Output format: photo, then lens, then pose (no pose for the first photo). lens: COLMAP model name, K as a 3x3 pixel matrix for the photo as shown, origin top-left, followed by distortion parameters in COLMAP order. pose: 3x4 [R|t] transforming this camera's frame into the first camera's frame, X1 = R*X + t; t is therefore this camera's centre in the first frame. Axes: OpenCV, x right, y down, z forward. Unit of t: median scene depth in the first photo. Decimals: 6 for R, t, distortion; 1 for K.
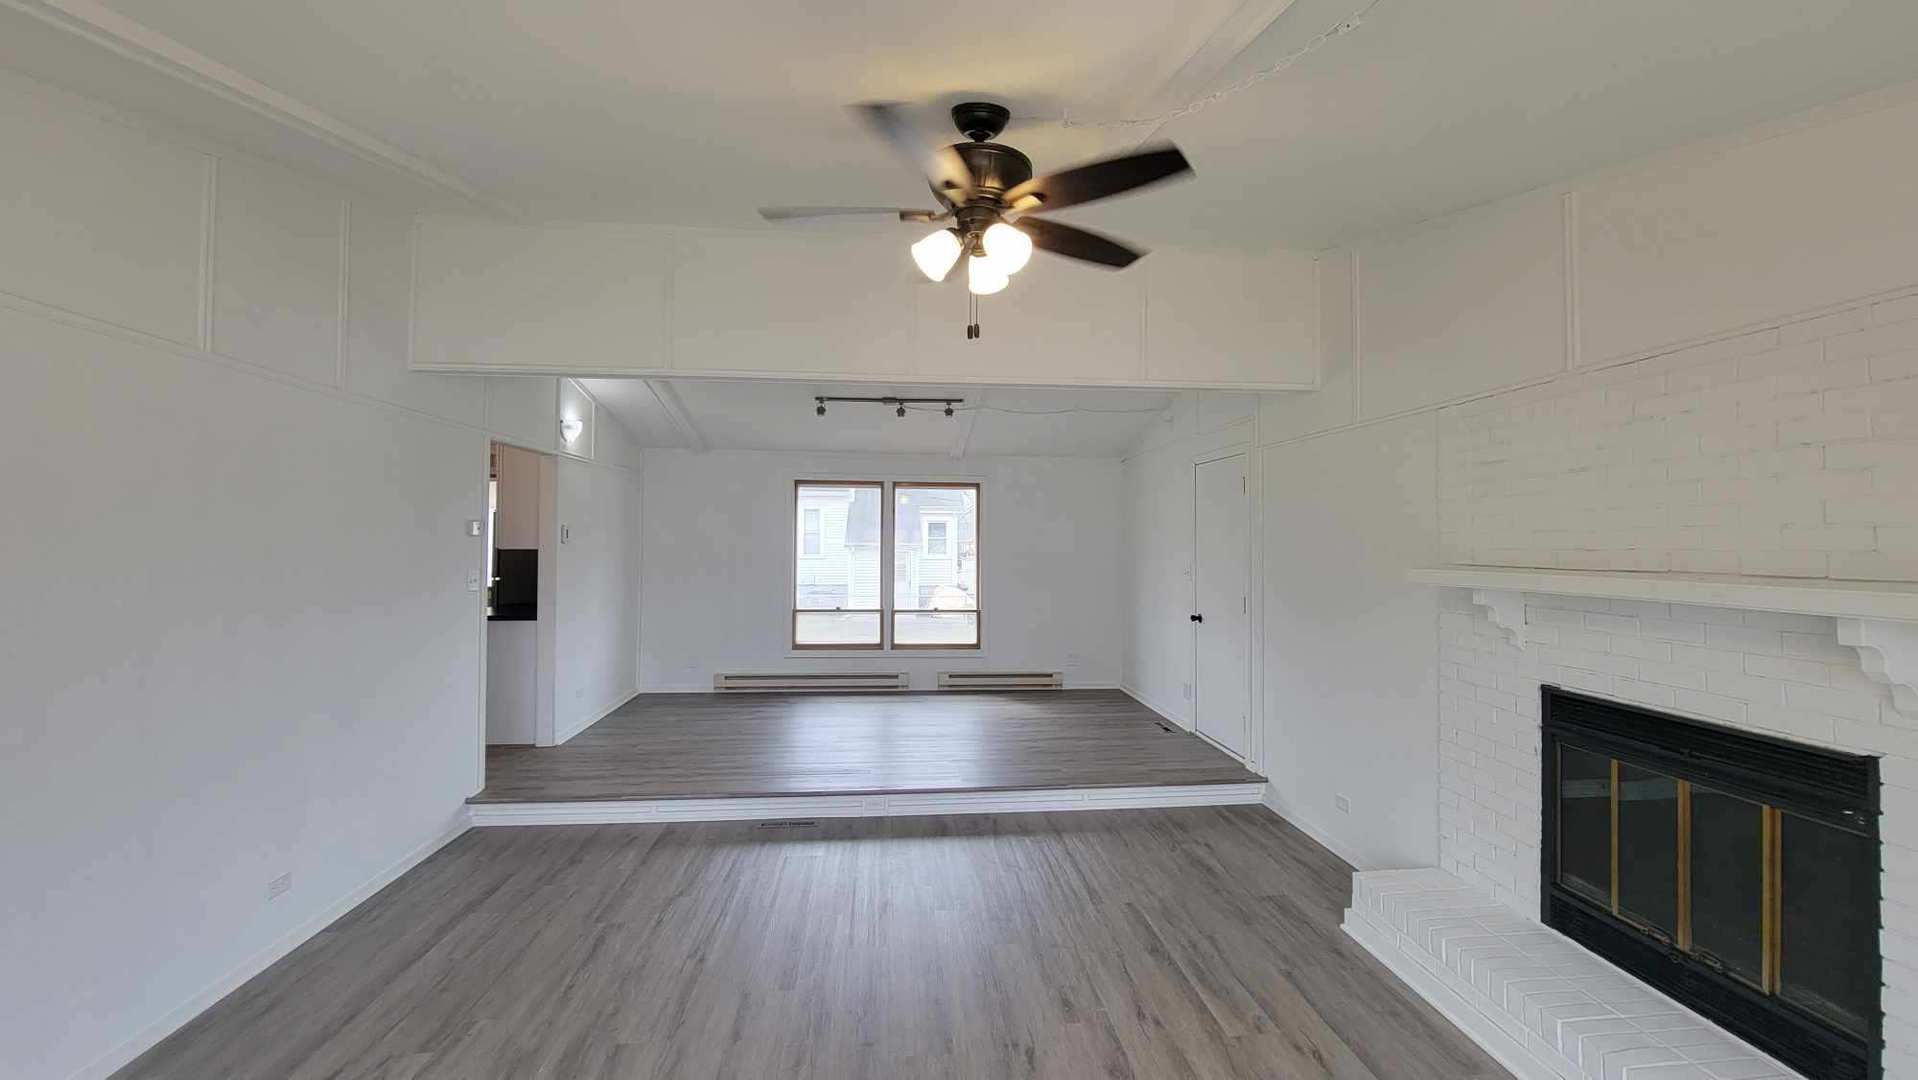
lens RADIAL K [[783.6, 0, 960.1], [0, 783.6, 534.2], [0, 0, 1]] dist [-0.002107, -0.002631]
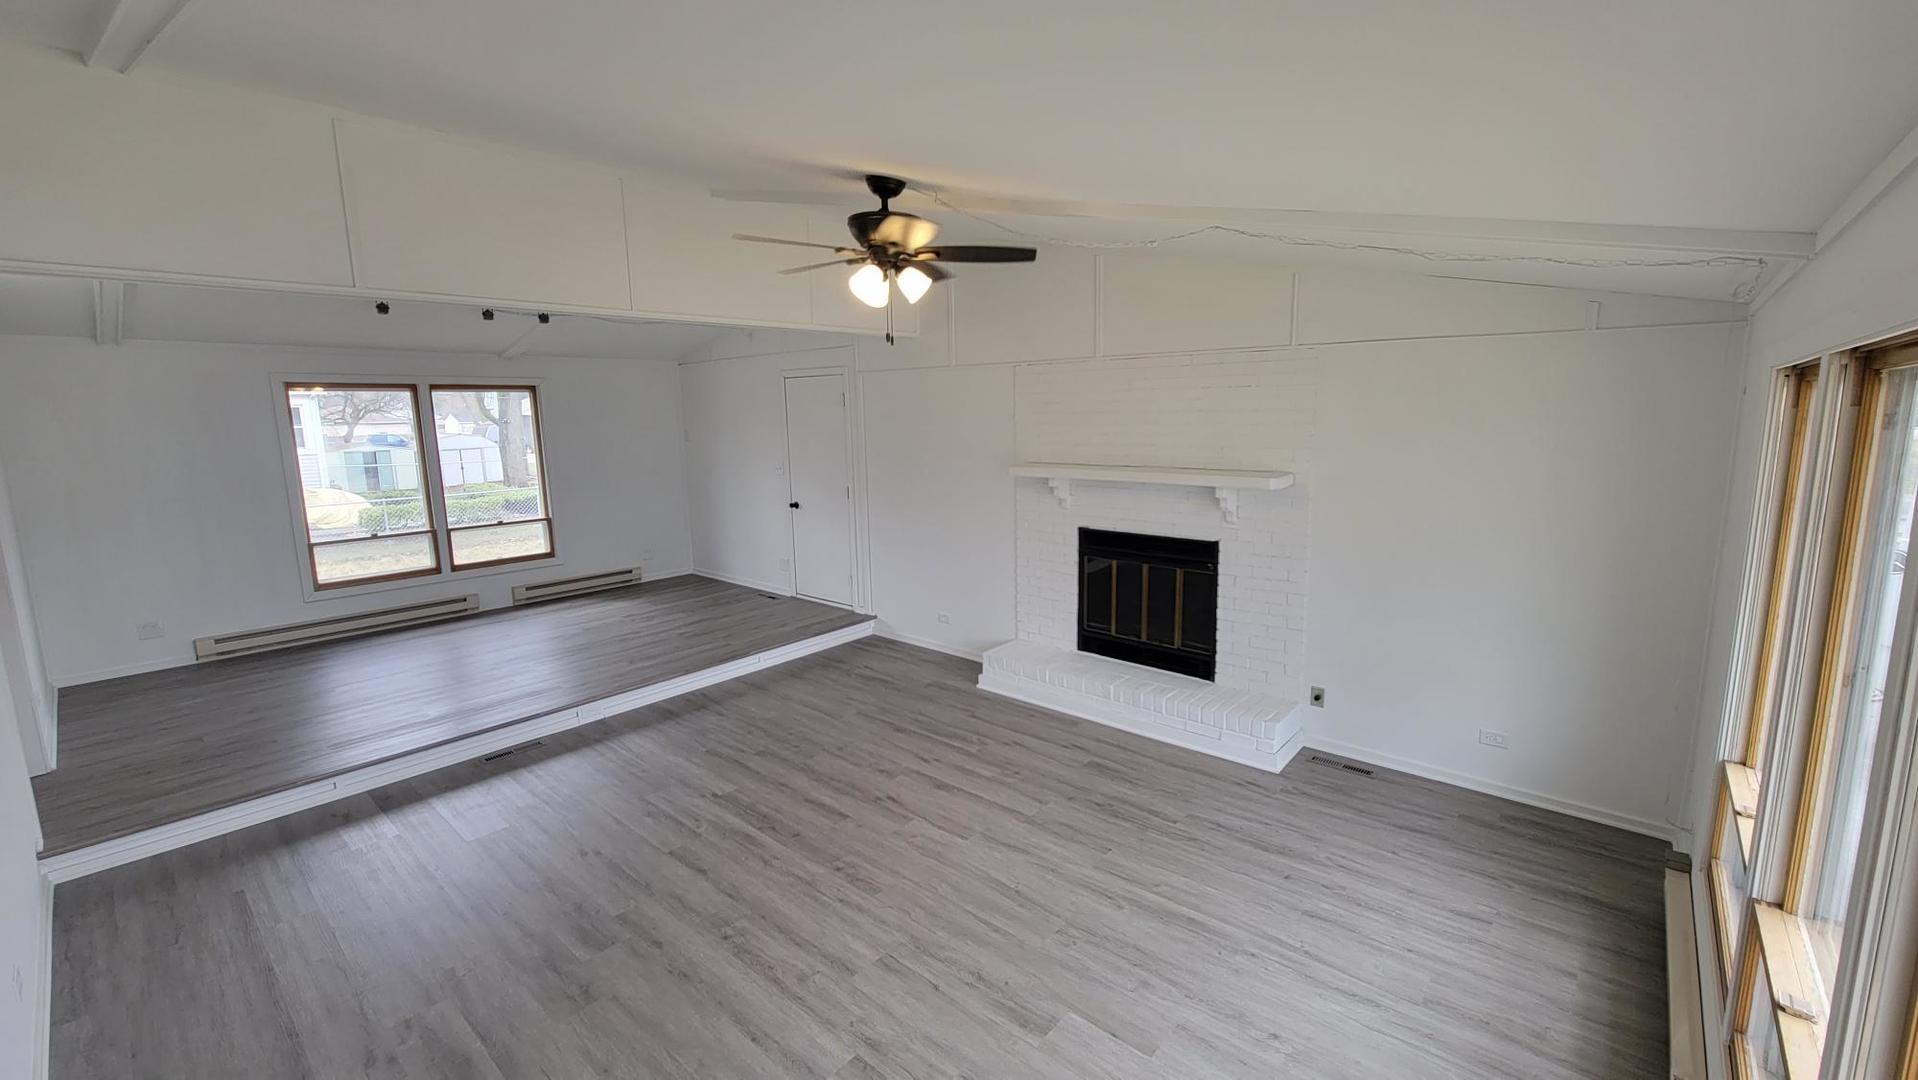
lens RADIAL K [[783.6, 0, 960.1], [0, 783.6, 534.2], [0, 0, 1]] dist [-0.002107, -0.002631]
pose [[0.729483, -0.129240, 0.671679, -0.417354], [0.016763, 0.985070, 0.171334, -0.067061], [-0.683794, -0.113726, 0.720758, -0.088232]]
